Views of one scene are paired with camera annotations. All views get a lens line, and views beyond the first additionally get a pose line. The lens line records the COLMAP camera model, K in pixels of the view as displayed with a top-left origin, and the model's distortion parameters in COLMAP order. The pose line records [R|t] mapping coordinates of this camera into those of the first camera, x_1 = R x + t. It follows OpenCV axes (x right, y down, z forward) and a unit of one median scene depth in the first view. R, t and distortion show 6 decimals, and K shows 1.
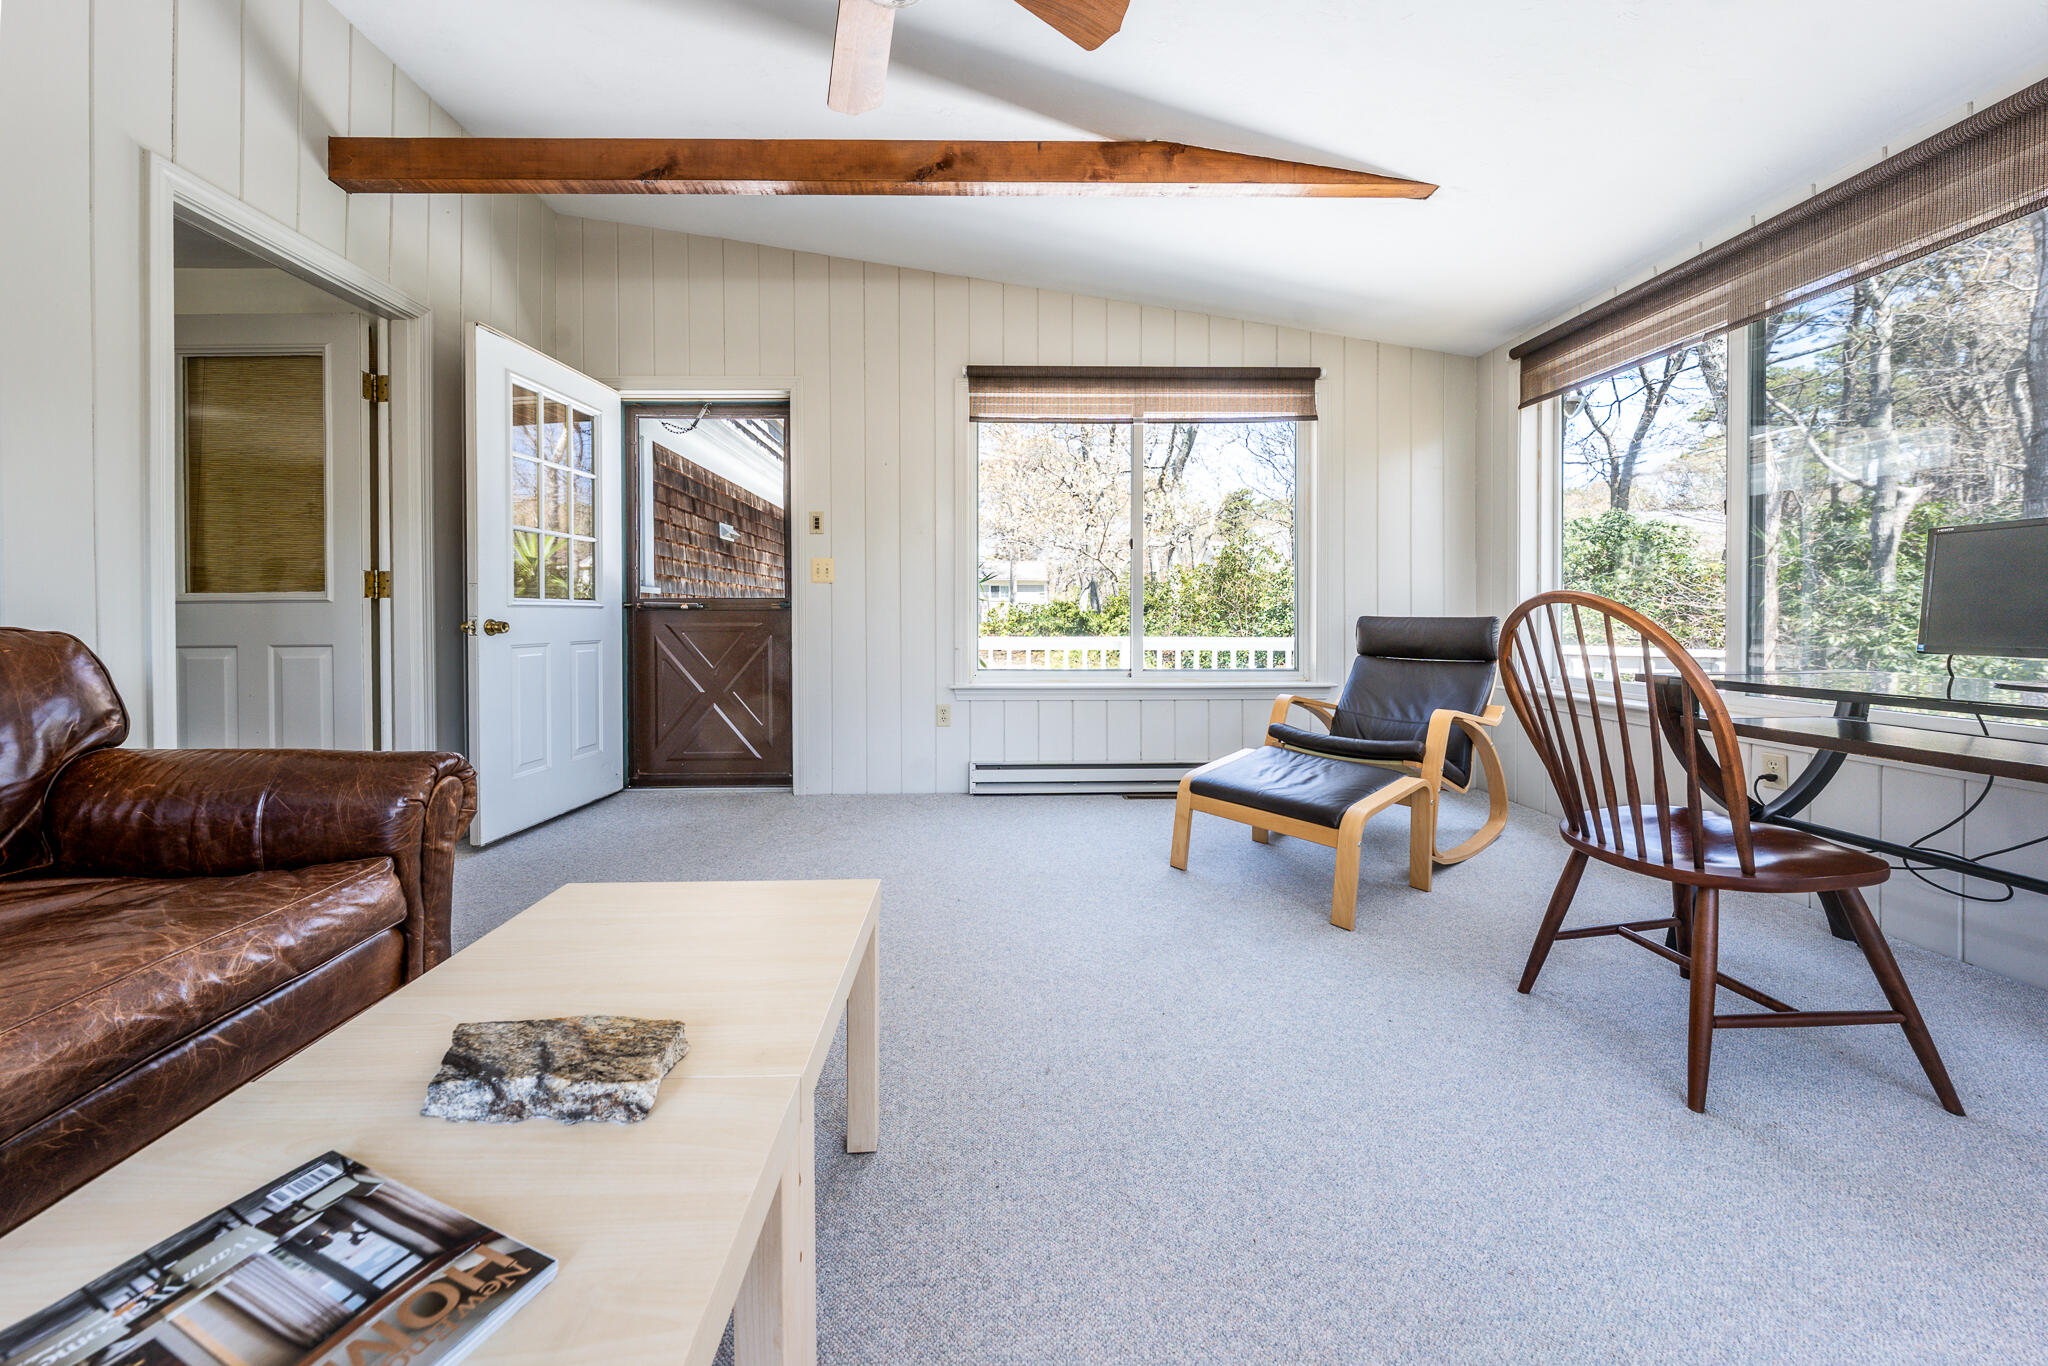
lens RADIAL K [[712.8, 0, 996.0], [0, 712.8, 617.6], [0, 0, 1]] dist [-0.006628, -0.000129]
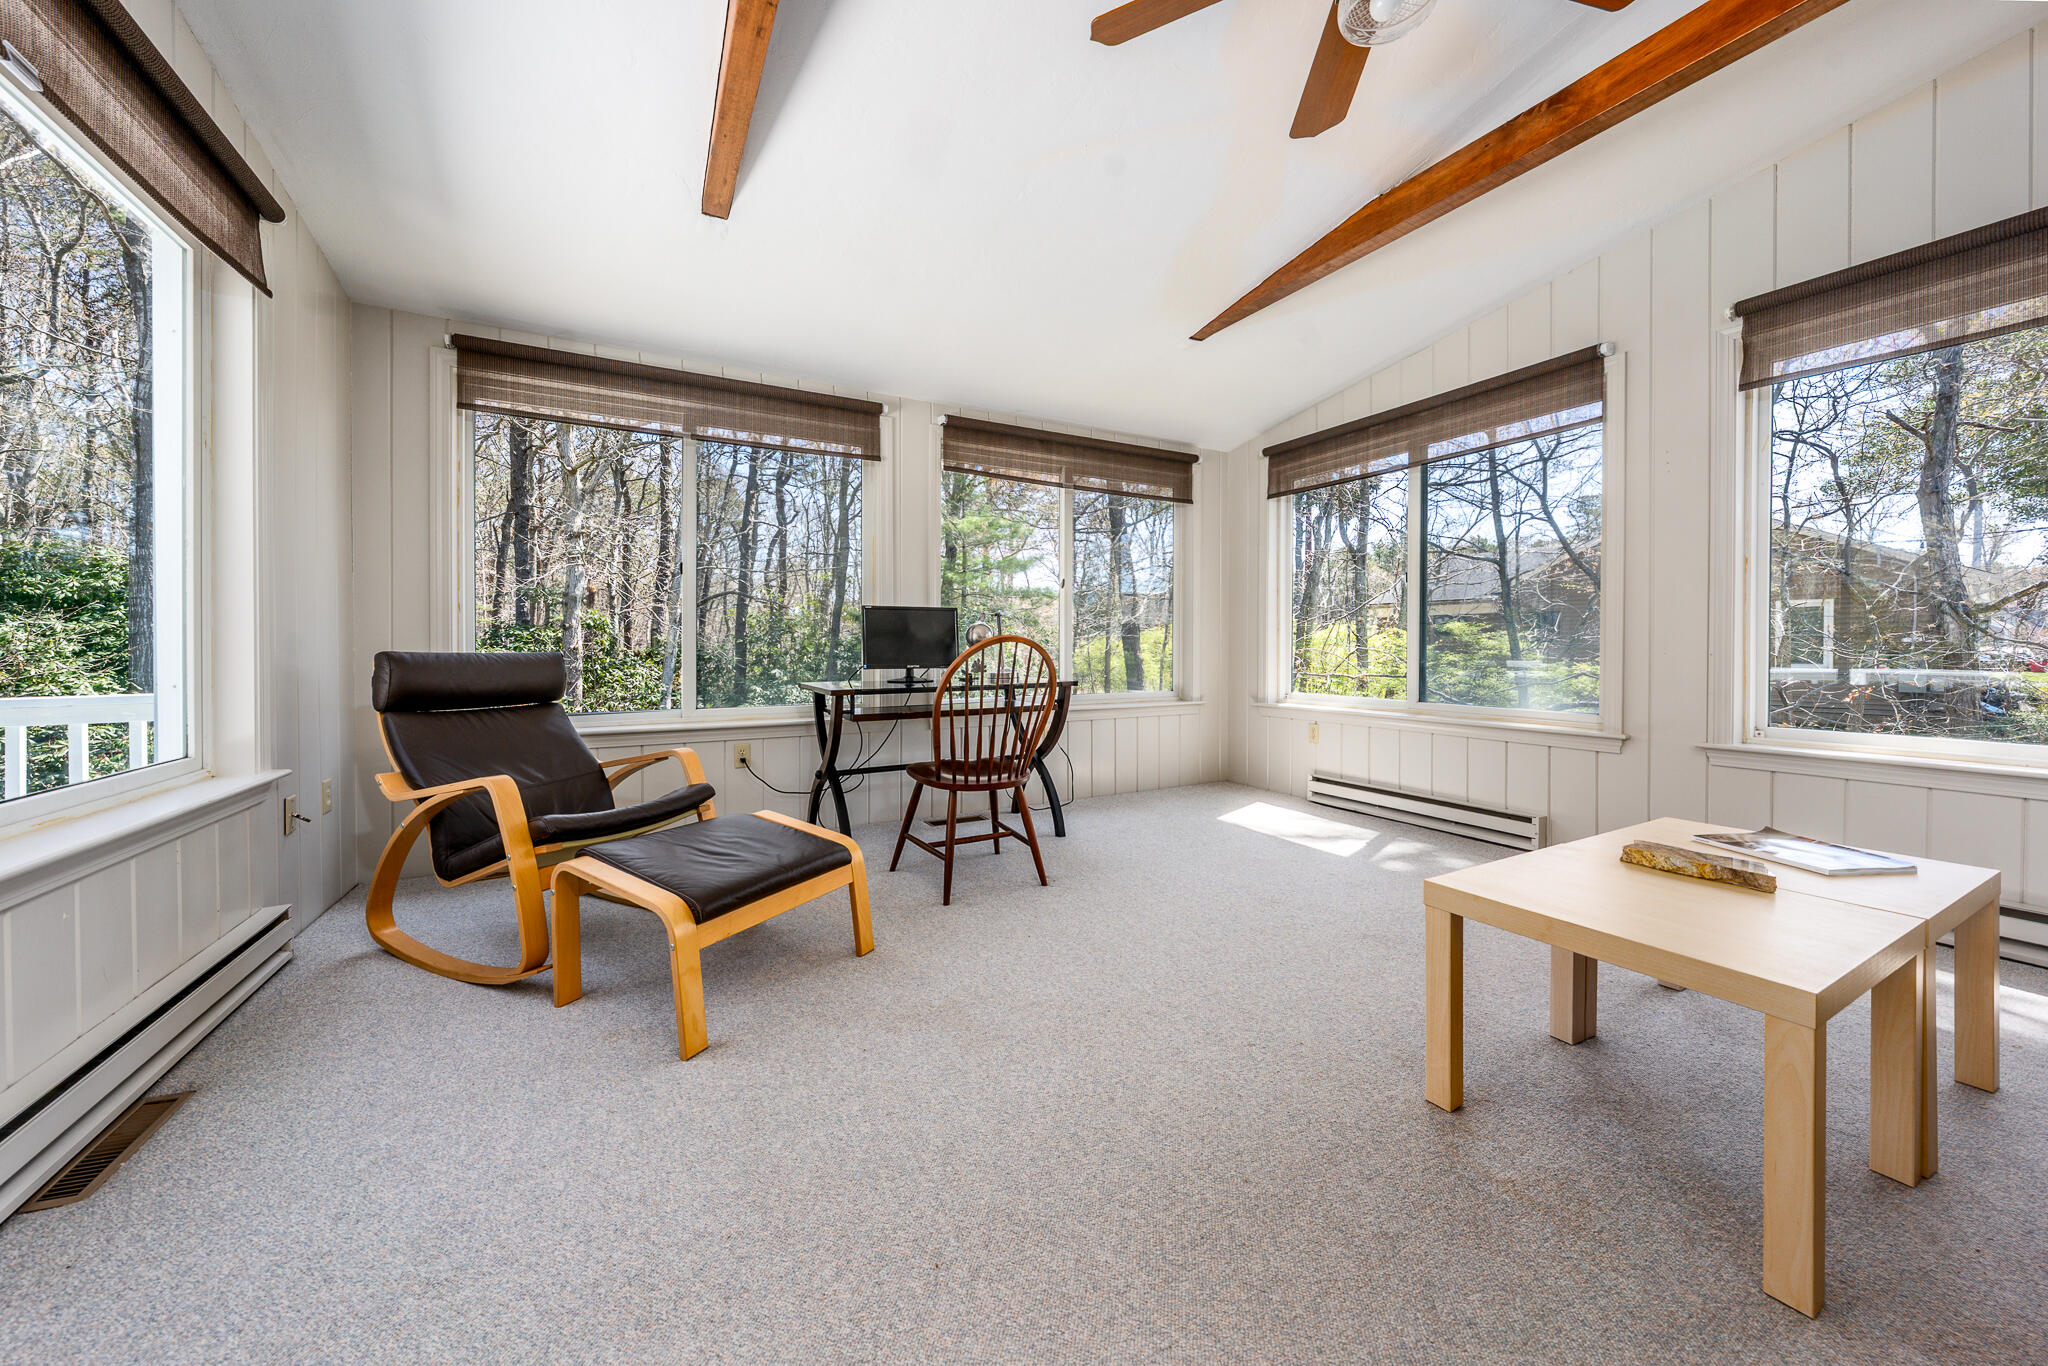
lens RADIAL K [[712.8, 0, 1019.3], [0, 712.8, 662.8], [0, 0, 1]] dist [-0.006628, -0.000129]
pose [[-0.460222, -0.007027, 0.887776, -0.431944], [0.007259, 0.999905, 0.011678, 0.007122], [-0.887774, 0.011818, -0.460127, 1.053279]]
